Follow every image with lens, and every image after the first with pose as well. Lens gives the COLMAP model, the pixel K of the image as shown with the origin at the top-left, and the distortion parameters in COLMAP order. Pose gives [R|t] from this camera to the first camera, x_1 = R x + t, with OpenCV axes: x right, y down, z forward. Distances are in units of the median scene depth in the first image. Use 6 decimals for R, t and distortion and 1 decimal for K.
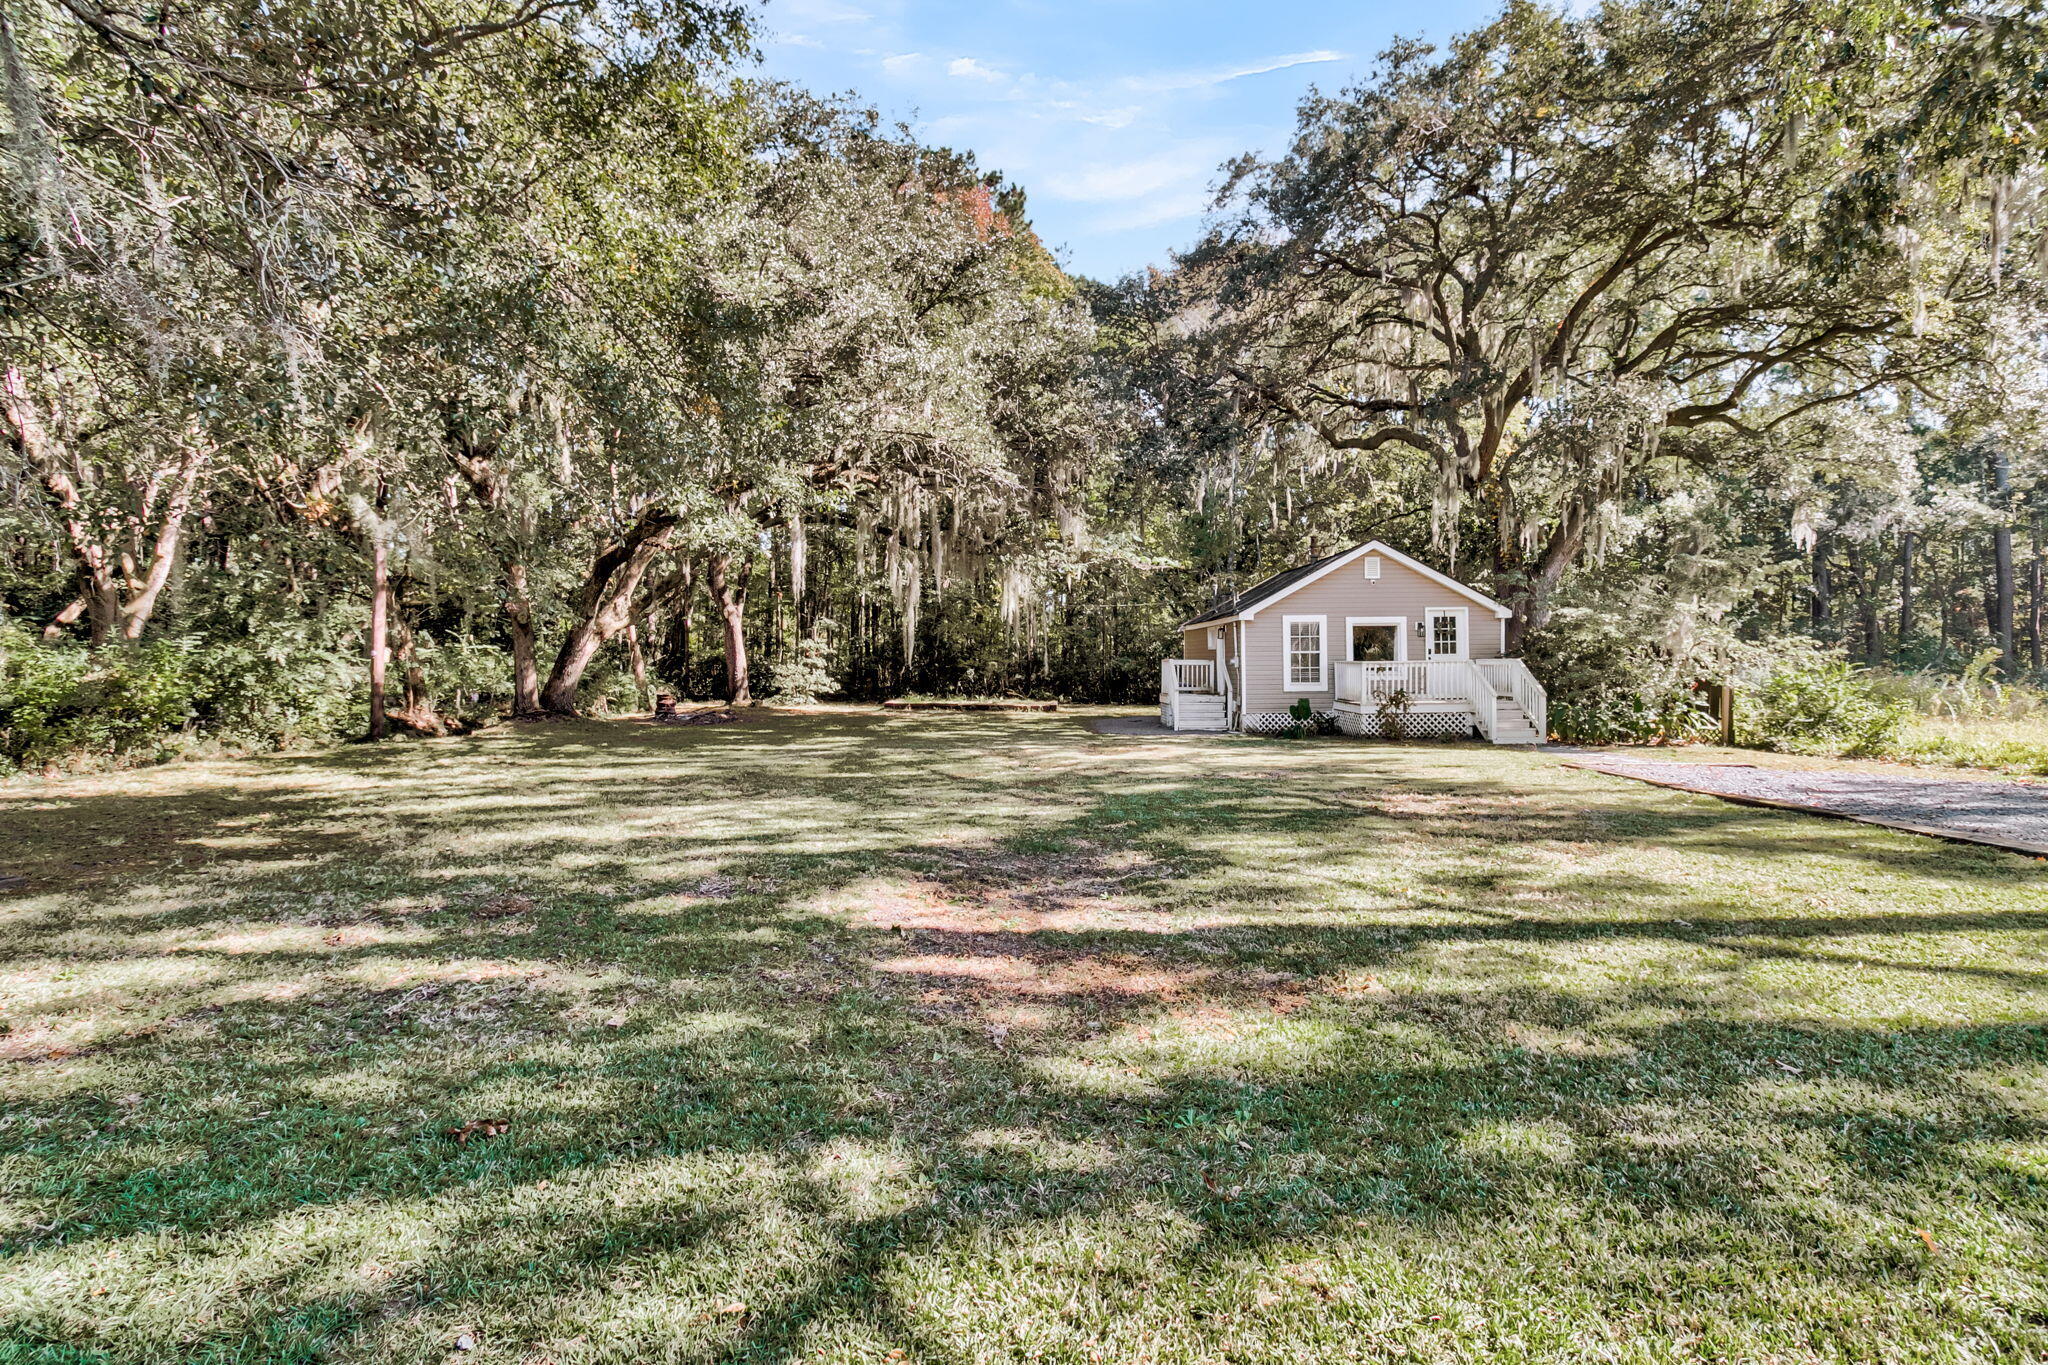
lens RADIAL K [[966.6, 0, 1033.1], [0, 966.6, 685.5], [0, 0, 1]] dist [0.001673, 0.000597]
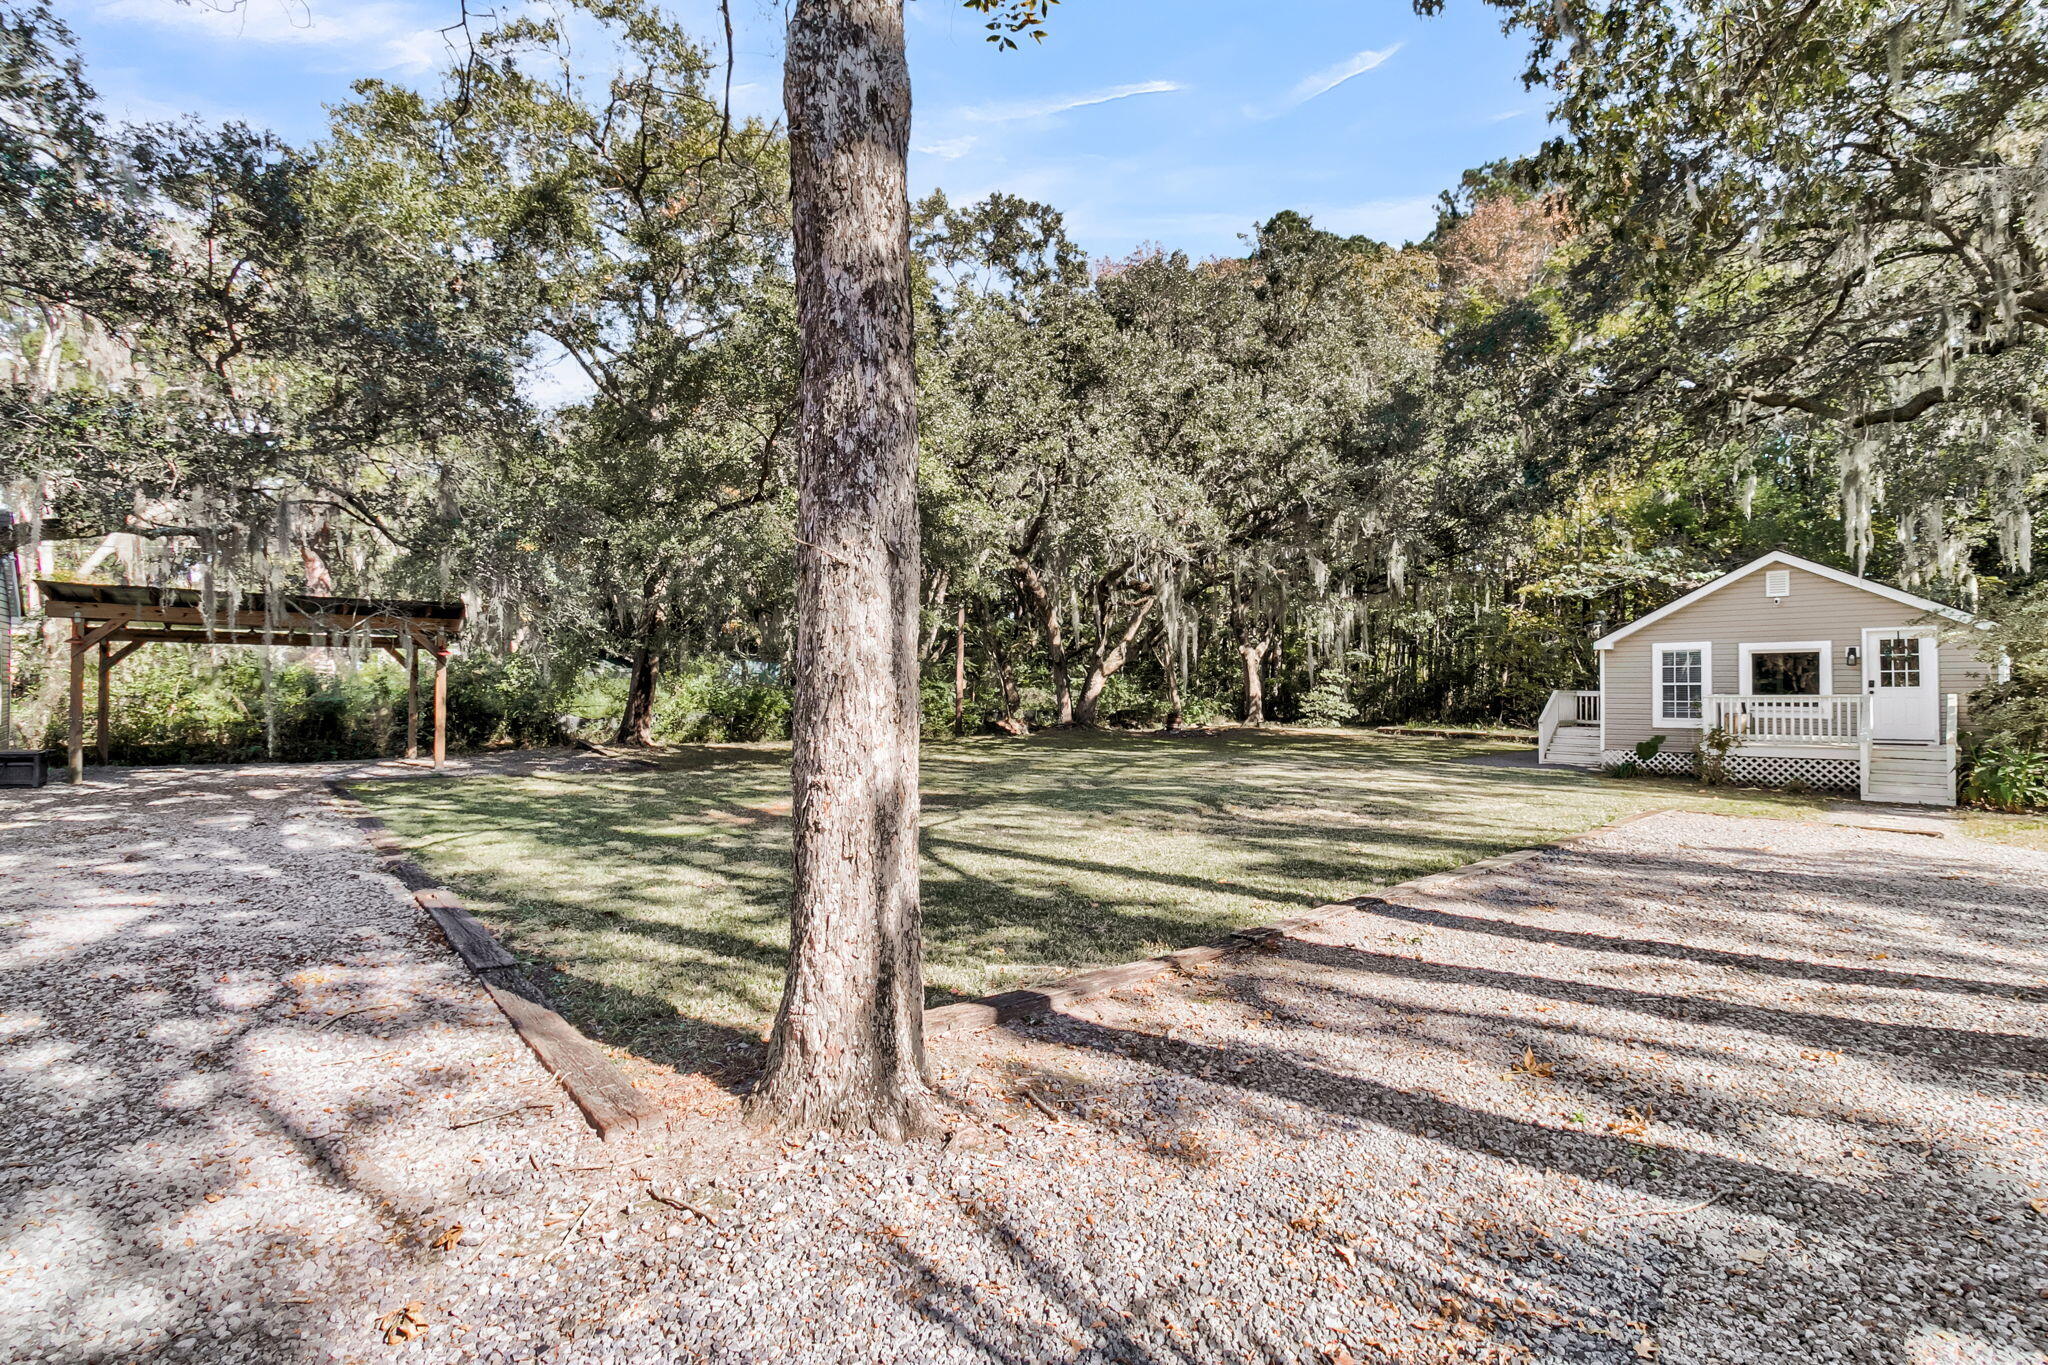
lens RADIAL K [[928.9, 0, 1025.9], [0, 928.9, 654.0], [0, 0, 1]] dist [0.001603, 0.000411]
pose [[0.705784, -0.018526, -0.708185, 0.384310], [-0.024594, 0.998415, -0.050630, -0.002933], [0.708000, 0.053151, 0.704209, -0.026362]]
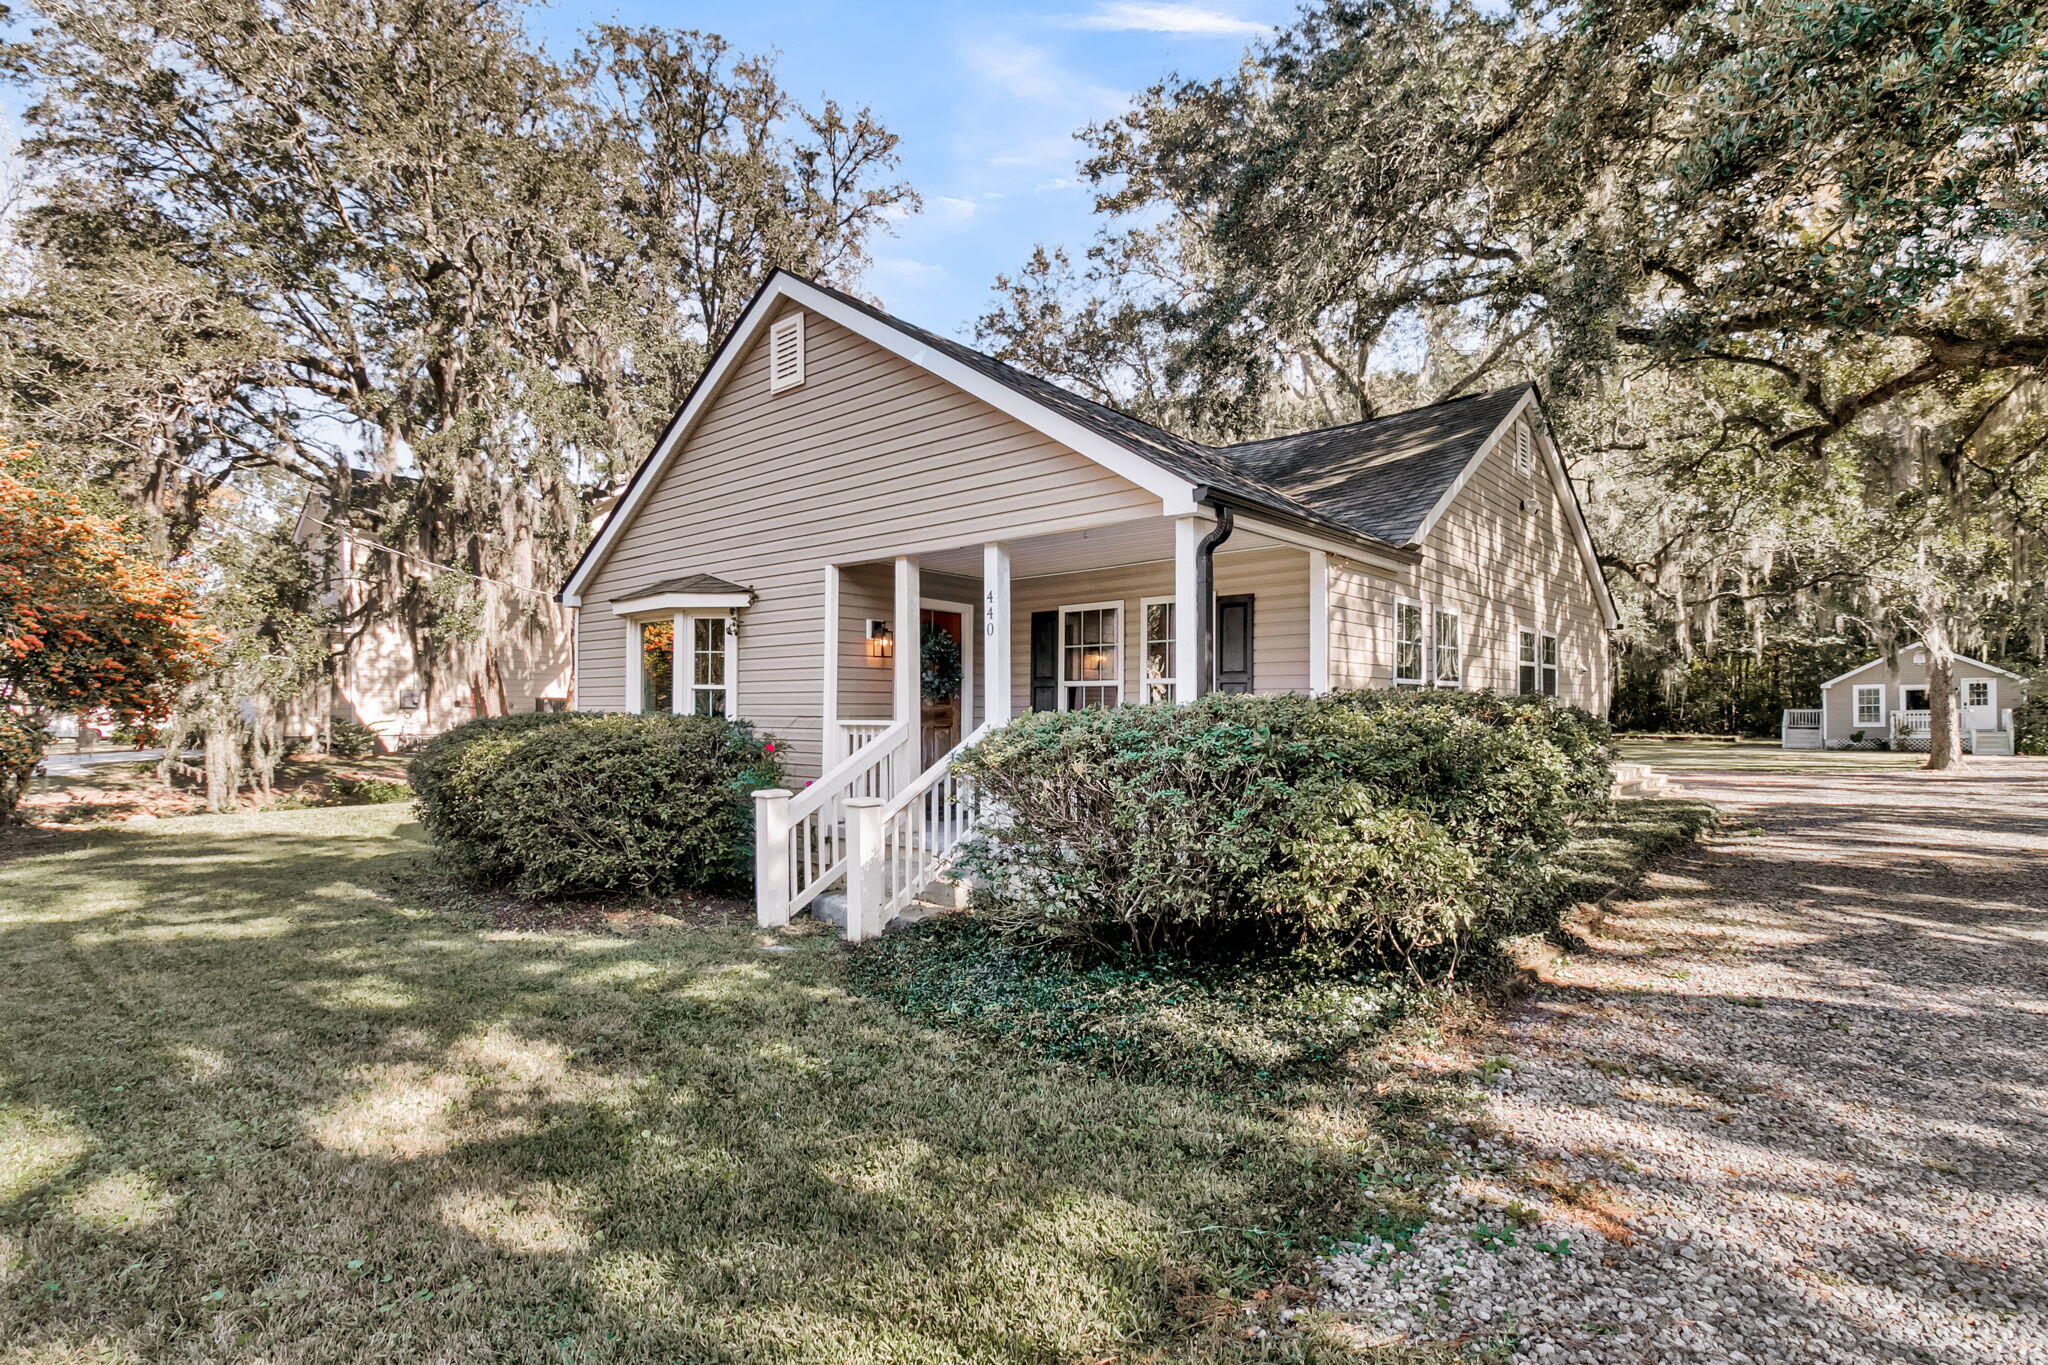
lens RADIAL K [[966.6, 0, 1033.1], [0, 966.6, 685.5], [0, 0, 1]] dist [0.001673, 0.000597]
pose [[0.764341, -0.024101, -0.644362, 0.210681], [-0.005440, 0.999025, -0.043819, 0.013838], [0.644789, 0.036998, 0.763464, -1.160534]]
